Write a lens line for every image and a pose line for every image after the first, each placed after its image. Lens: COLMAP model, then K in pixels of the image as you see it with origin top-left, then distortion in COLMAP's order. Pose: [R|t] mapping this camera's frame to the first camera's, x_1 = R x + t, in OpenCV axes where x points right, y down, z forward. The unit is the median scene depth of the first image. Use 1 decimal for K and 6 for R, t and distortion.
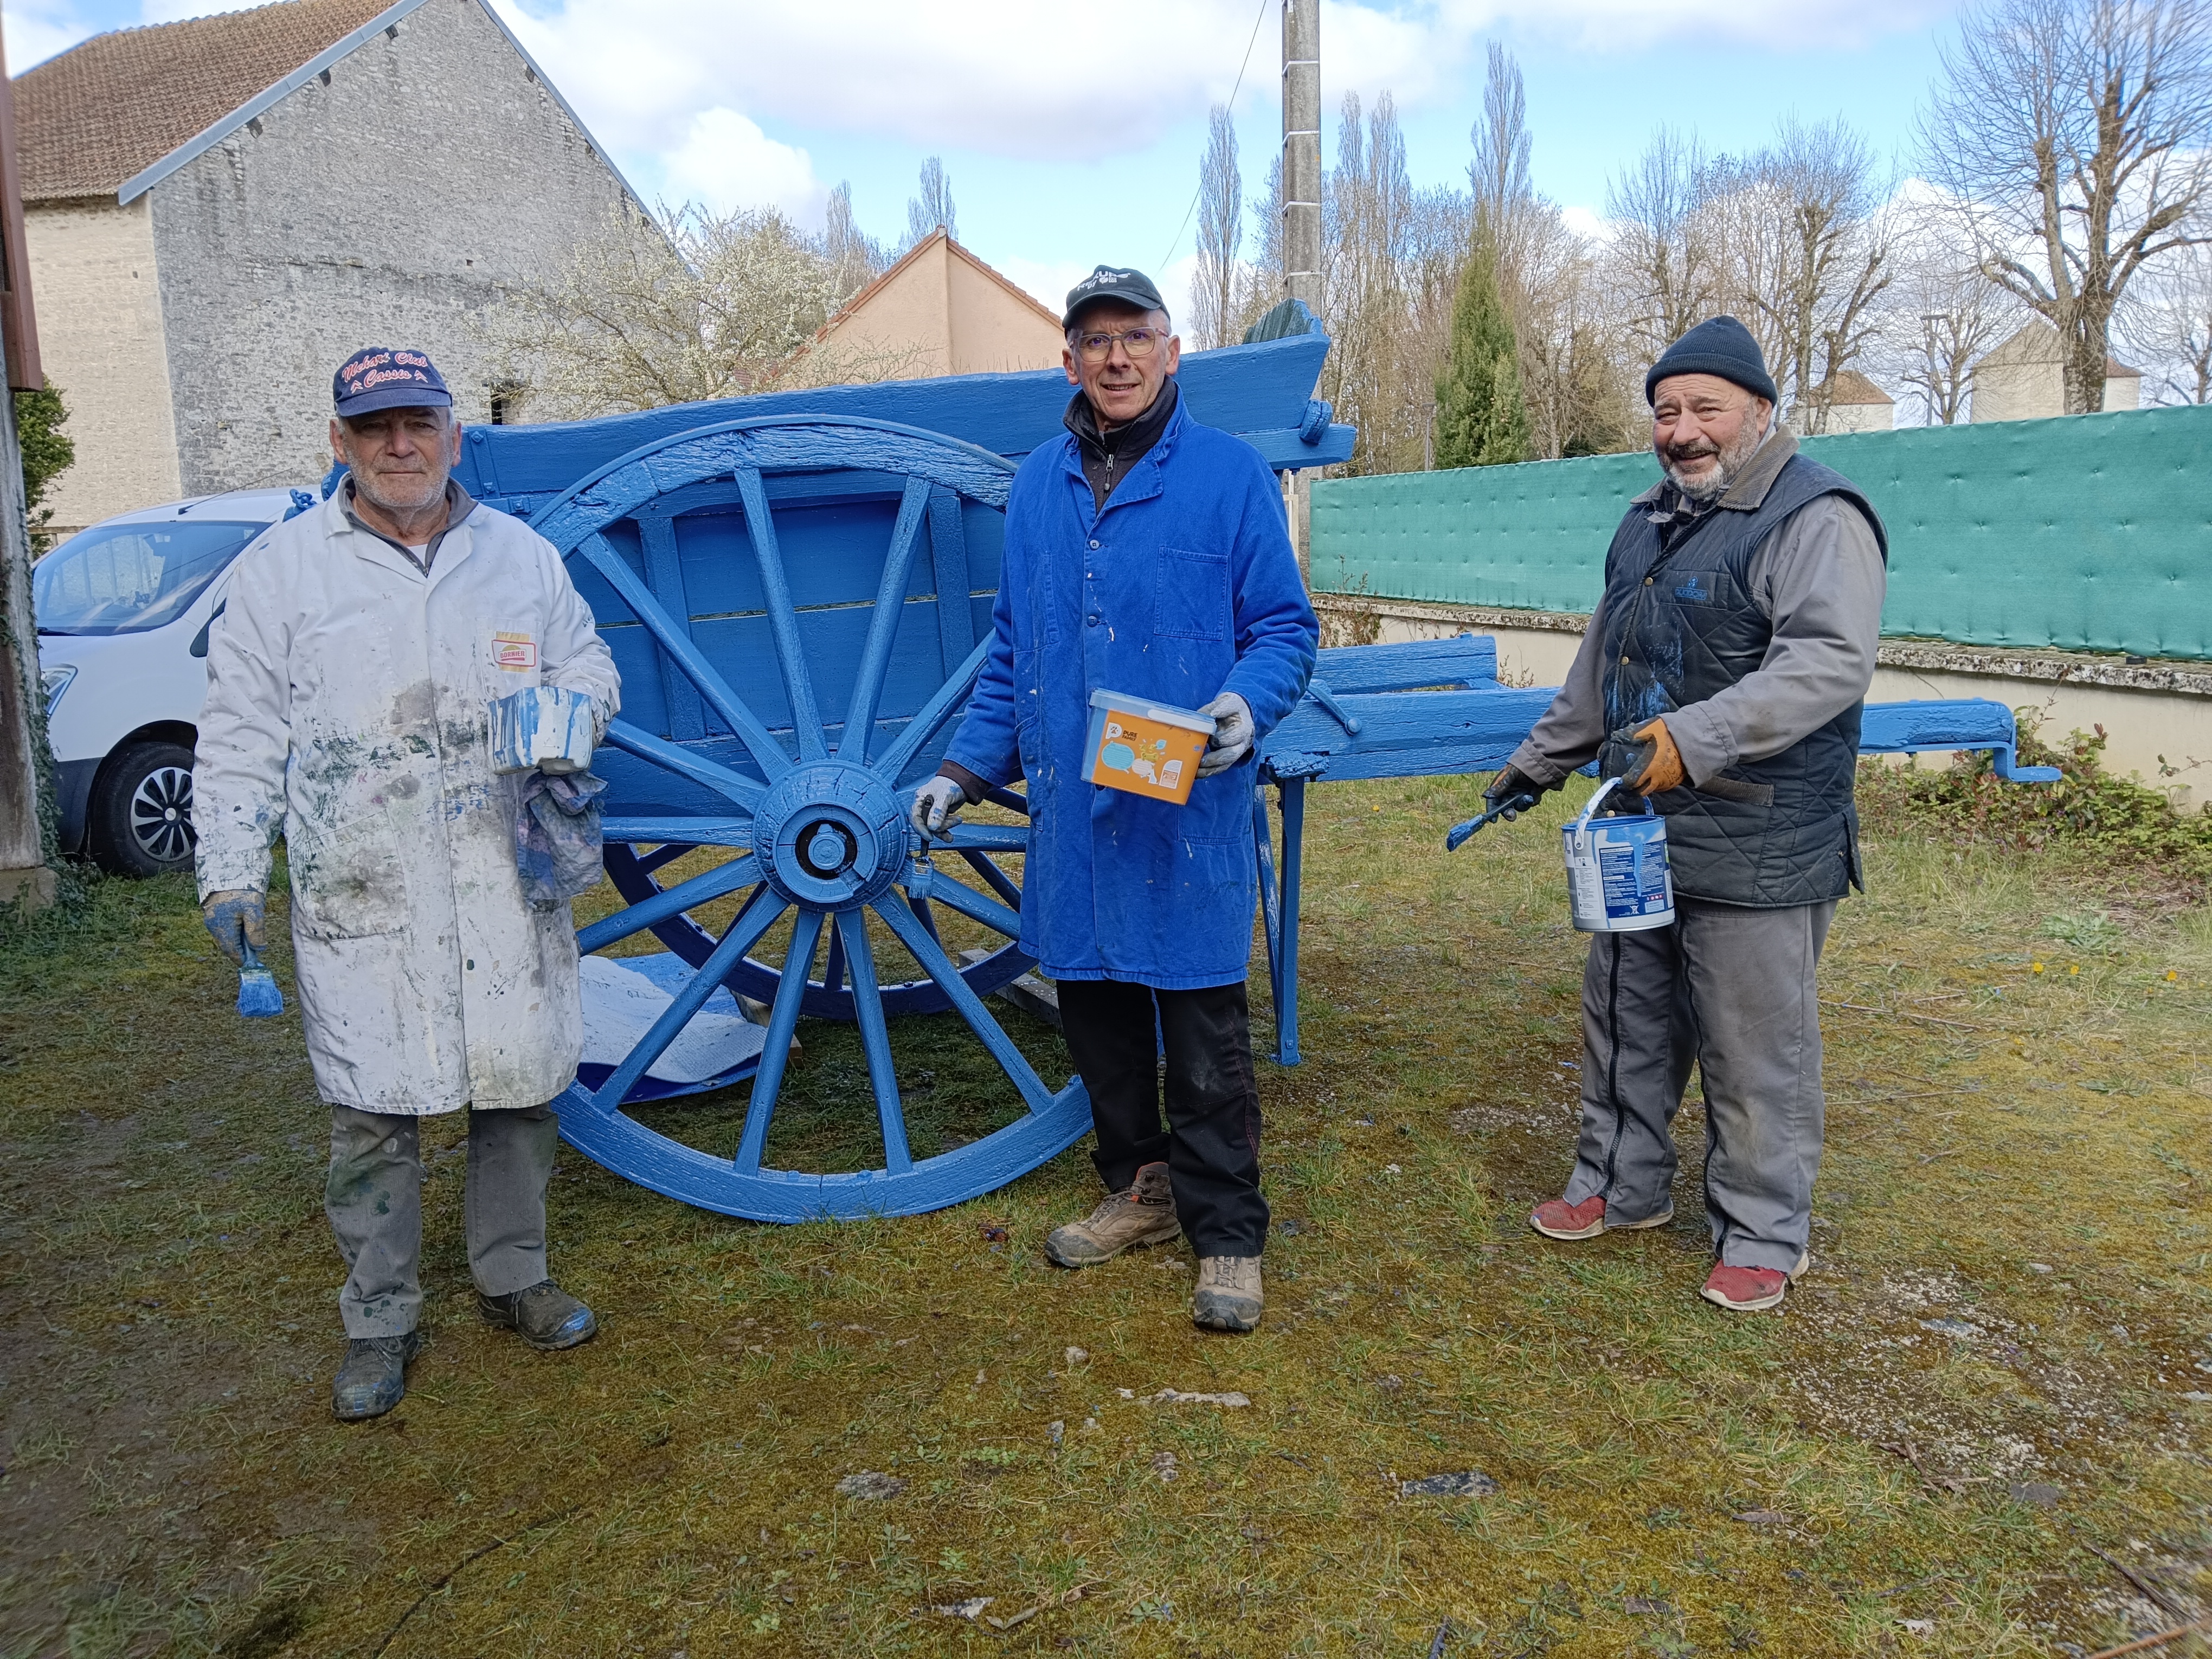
lens RADIAL K [[1699.8, 0, 1067.6], [0, 1699.8, 839.5], [0, 0, 1]] dist [0.066171, -0.130070]
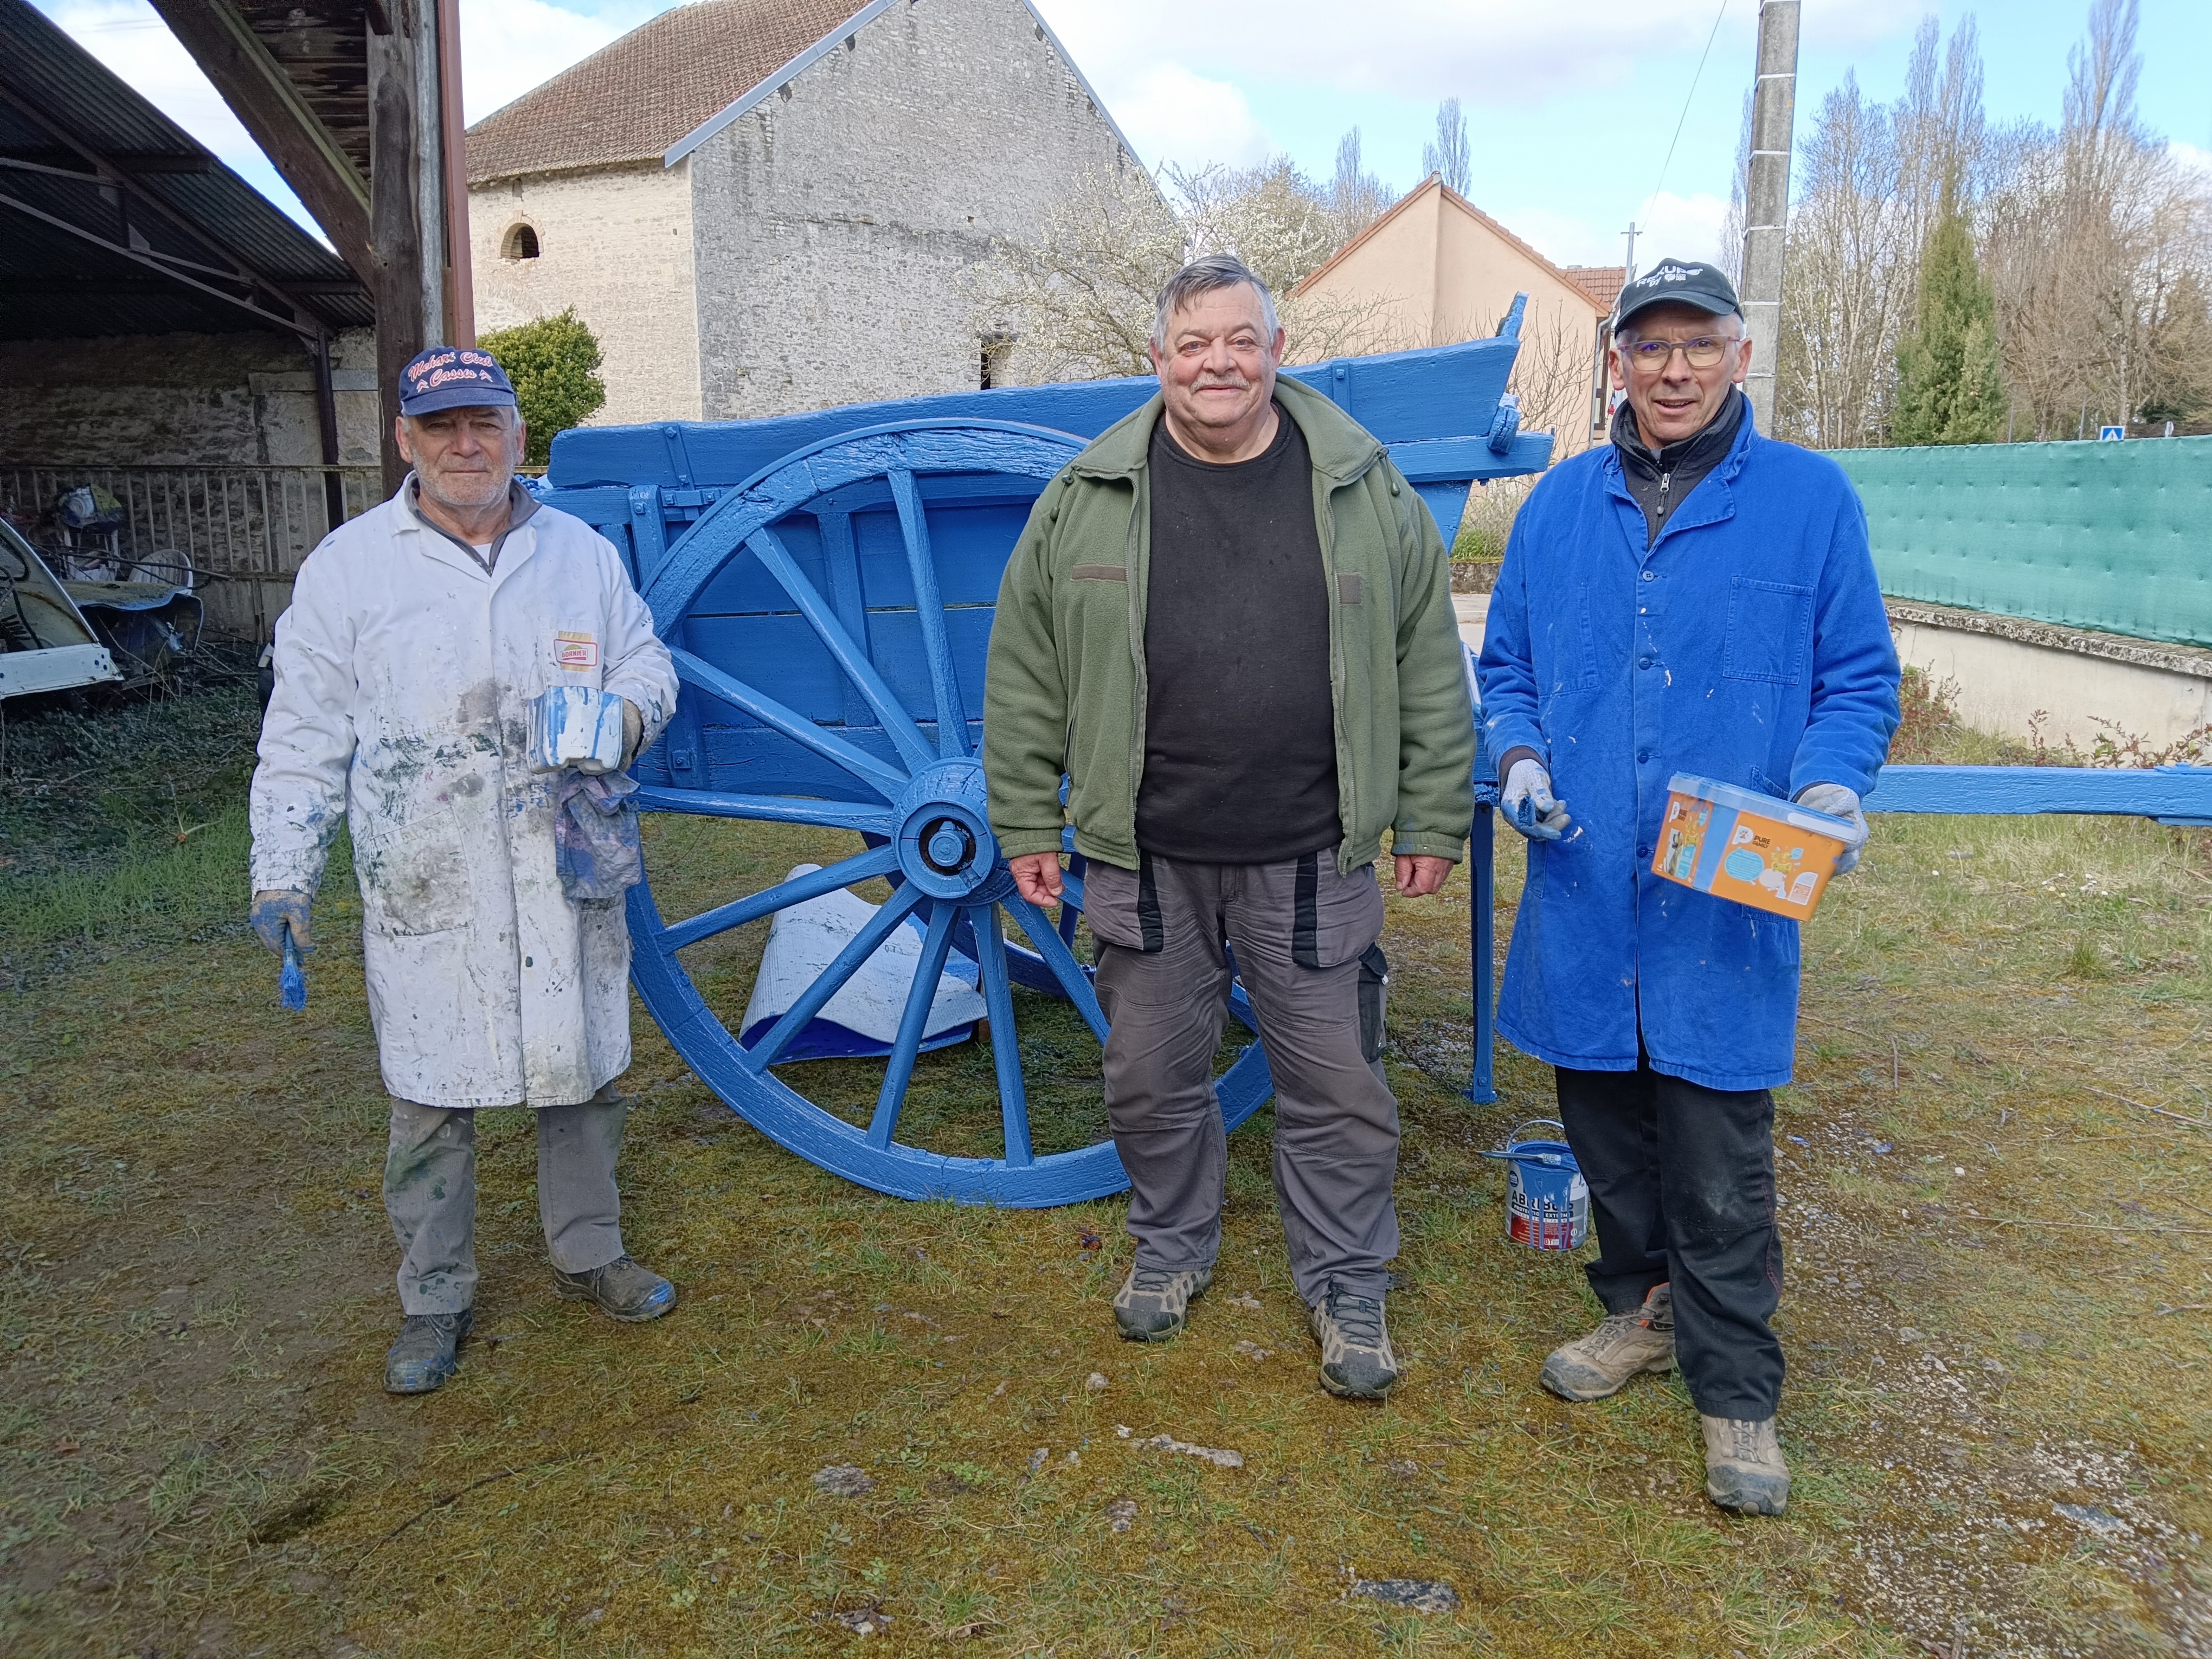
lens RADIAL K [[1691.9, 0, 1179.5], [0, 1691.9, 818.6], [0, 0, 1]] dist [0.072825, -0.116659]
pose [[0.962204, 0.083470, -0.259221, 0.223463], [-0.076580, 0.996392, 0.036585, -0.051365], [0.261340, -0.015351, 0.965125, 0.048778]]
